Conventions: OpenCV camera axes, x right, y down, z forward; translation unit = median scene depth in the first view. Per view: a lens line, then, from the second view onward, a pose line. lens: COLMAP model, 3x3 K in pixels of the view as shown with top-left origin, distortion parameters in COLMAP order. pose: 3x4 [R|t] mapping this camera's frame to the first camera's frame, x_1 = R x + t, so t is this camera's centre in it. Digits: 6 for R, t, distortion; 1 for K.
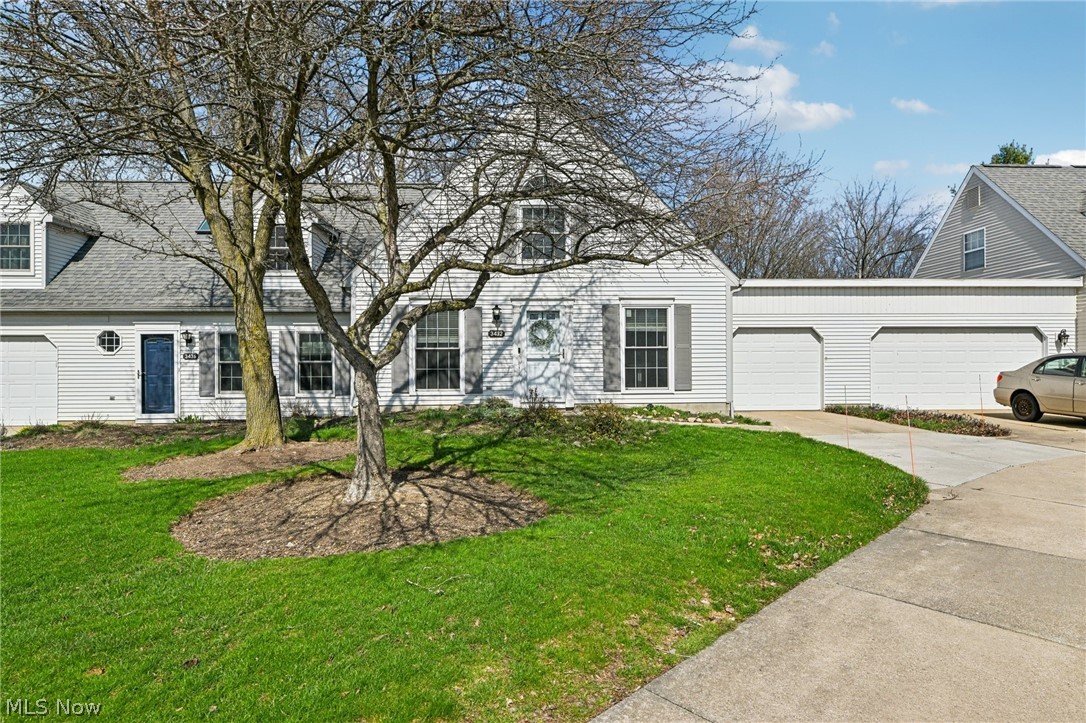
lens RADIAL K [[592.6, 0, 543.0], [0, 592.6, 361.5], [0, 0, 1]] dist [-0.001454, -0.000038]
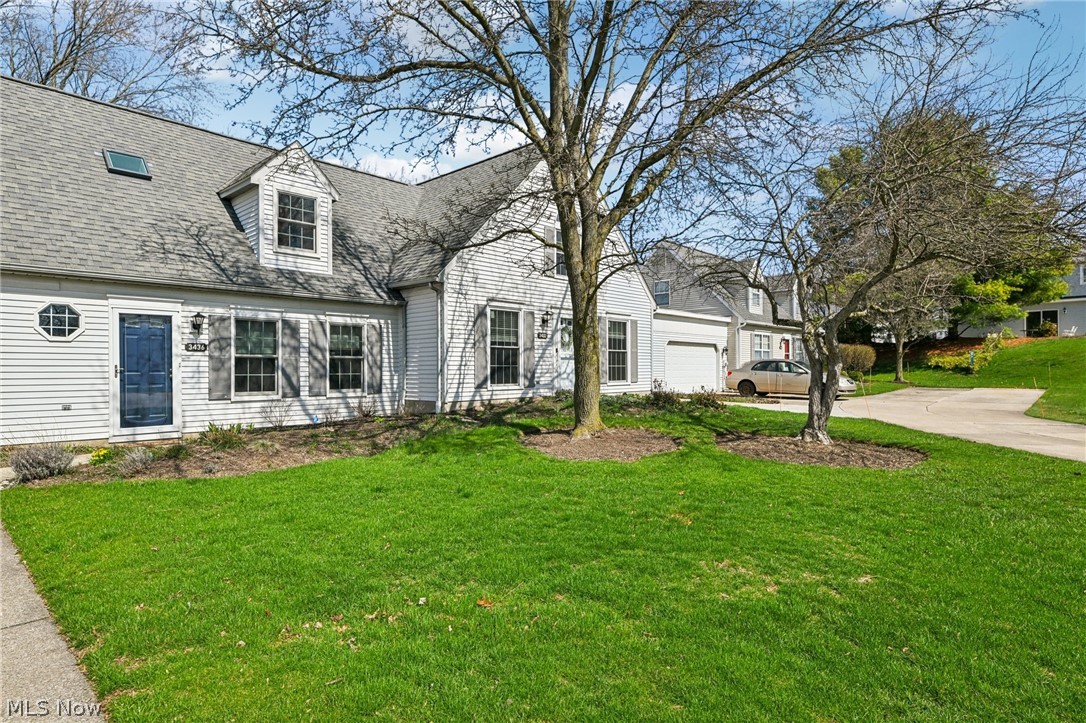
lens RADIAL K [[592.6, 0, 543.0], [0, 592.6, 361.5], [0, 0, 1]] dist [-0.001454, -0.000038]
pose [[0.708520, 0.011906, 0.705591, -0.887463], [-0.006966, 0.999927, -0.009878, 0.014979], [-0.705657, 0.002083, 0.708551, 0.174697]]
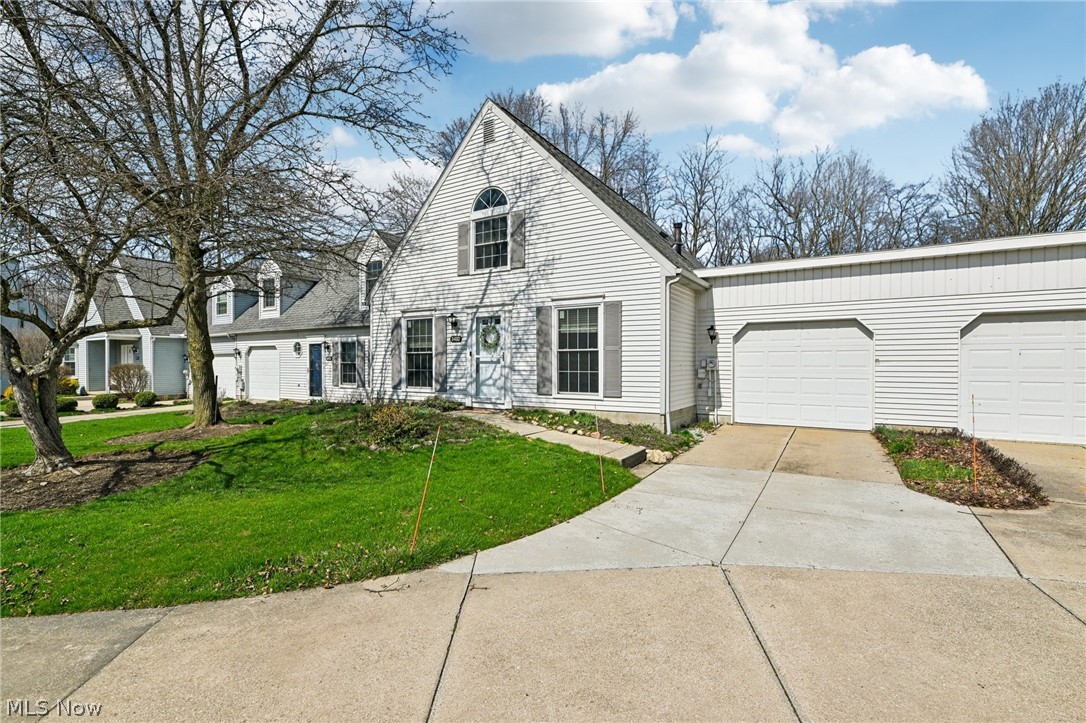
lens RADIAL K [[489.7, 0, 543.0], [0, 489.7, 361.5], [0, 0, 1]] dist [-0.000096, -0.000173]
pose [[0.825777, 0.003674, -0.563984, 0.570268], [0.001991, 0.999954, 0.009429, -0.012930], [0.563993, -0.008909, 0.825732, 0.327886]]
